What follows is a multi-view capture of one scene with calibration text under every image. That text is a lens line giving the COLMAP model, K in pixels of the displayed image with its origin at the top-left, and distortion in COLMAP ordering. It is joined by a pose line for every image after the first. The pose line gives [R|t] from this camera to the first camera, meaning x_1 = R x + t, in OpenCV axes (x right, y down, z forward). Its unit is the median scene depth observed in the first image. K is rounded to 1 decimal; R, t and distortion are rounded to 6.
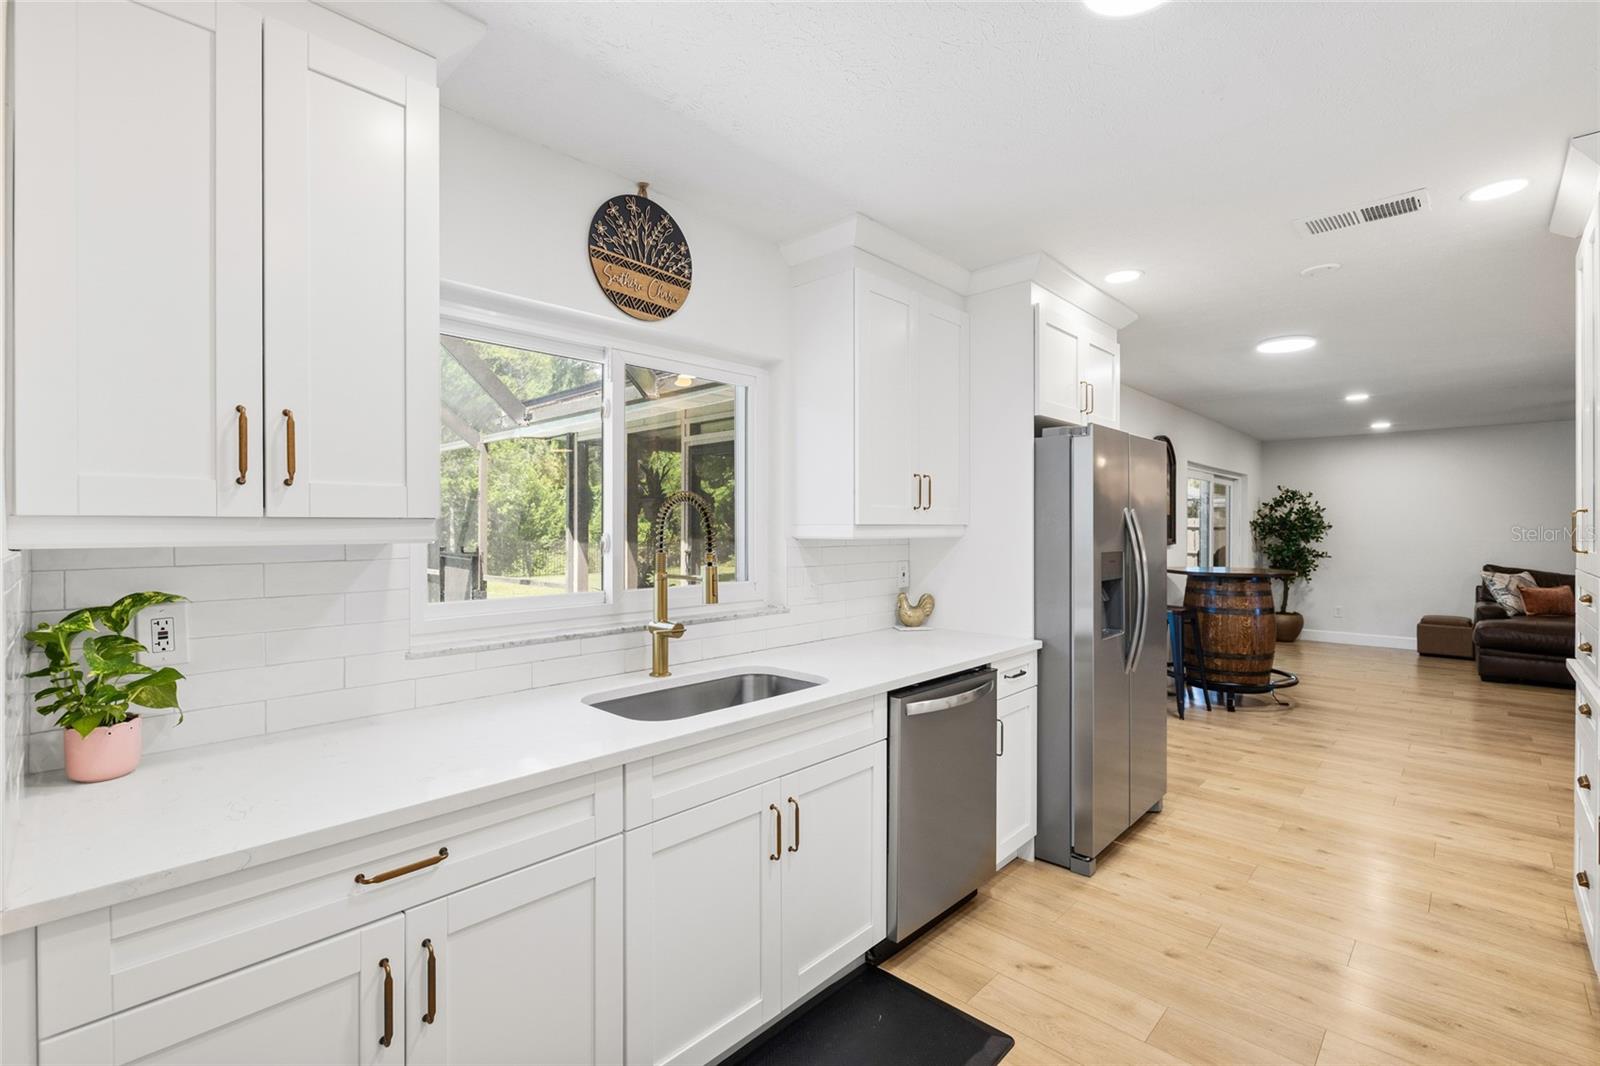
lens RADIAL K [[705.8, 0, 800.3], [0, 705.8, 525.5], [0, 0, 1]] dist [-0.006496, 0.000289]
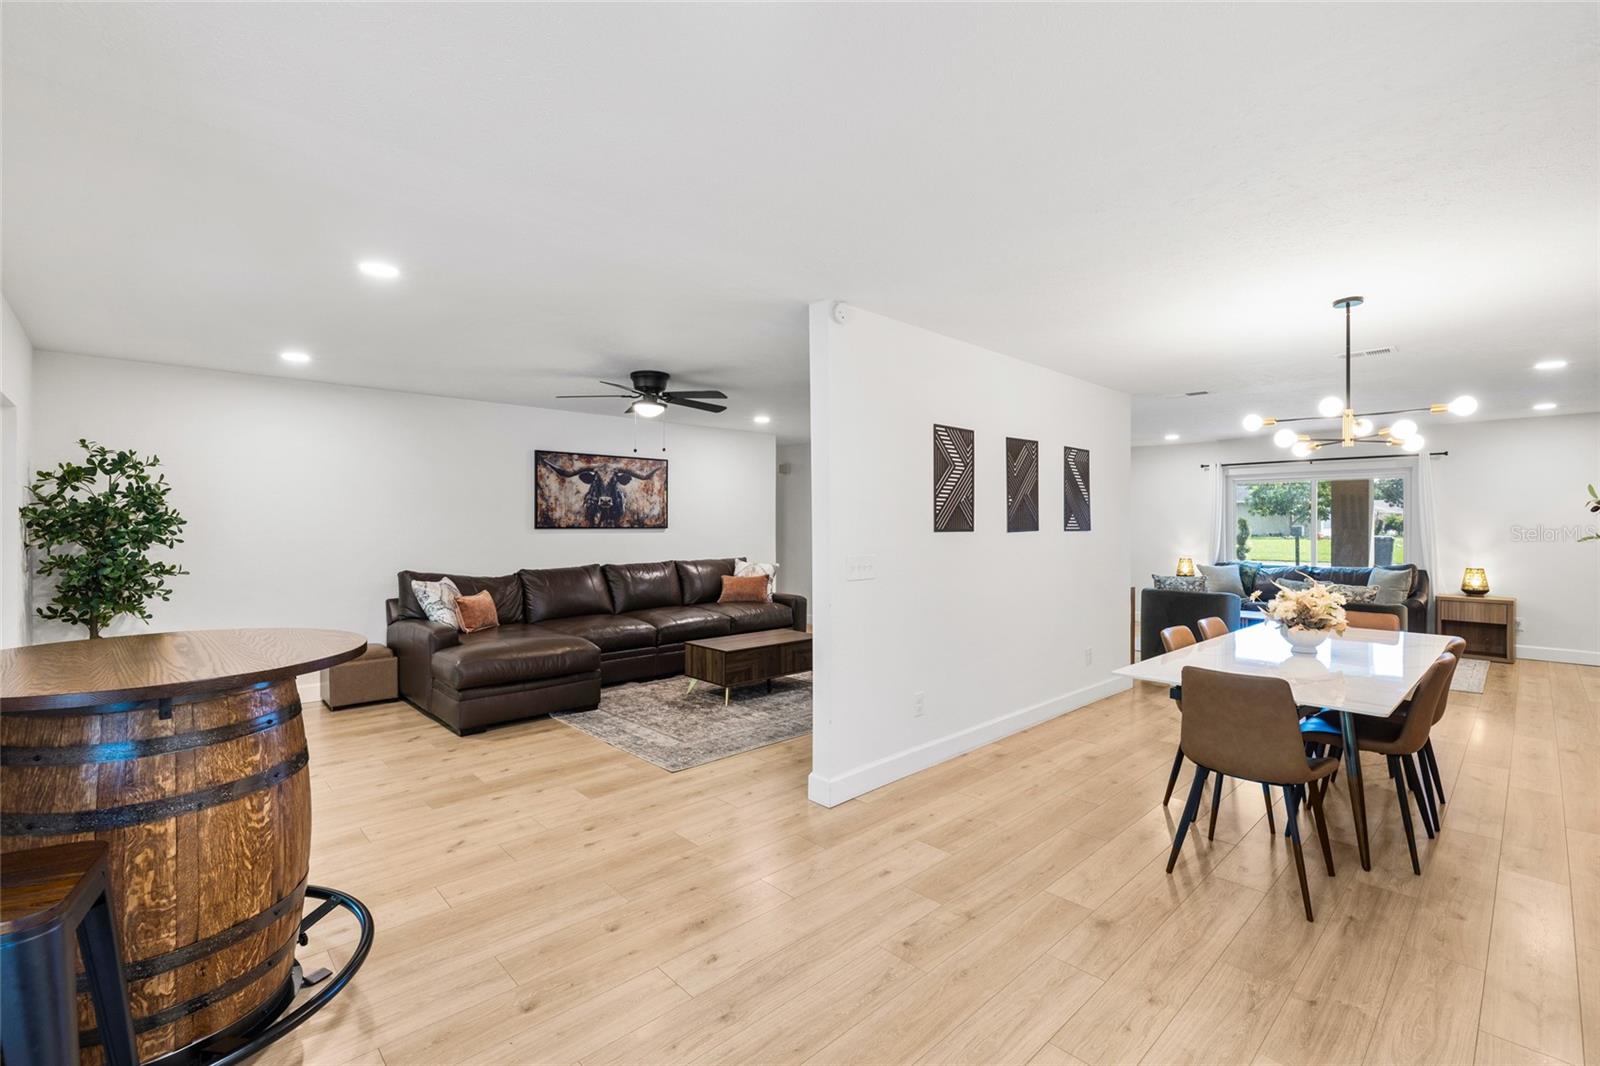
lens RADIAL K [[704.2, 0, 799.2], [0, 704.2, 522.2], [0, 0, 1]] dist [-0.006667, -0.000052]
pose [[0.051263, 0.002826, 0.998681, 0.688566], [-0.002987, 0.999992, -0.002676, 0.009785], [-0.998681, -0.002846, 0.051271, 1.555113]]
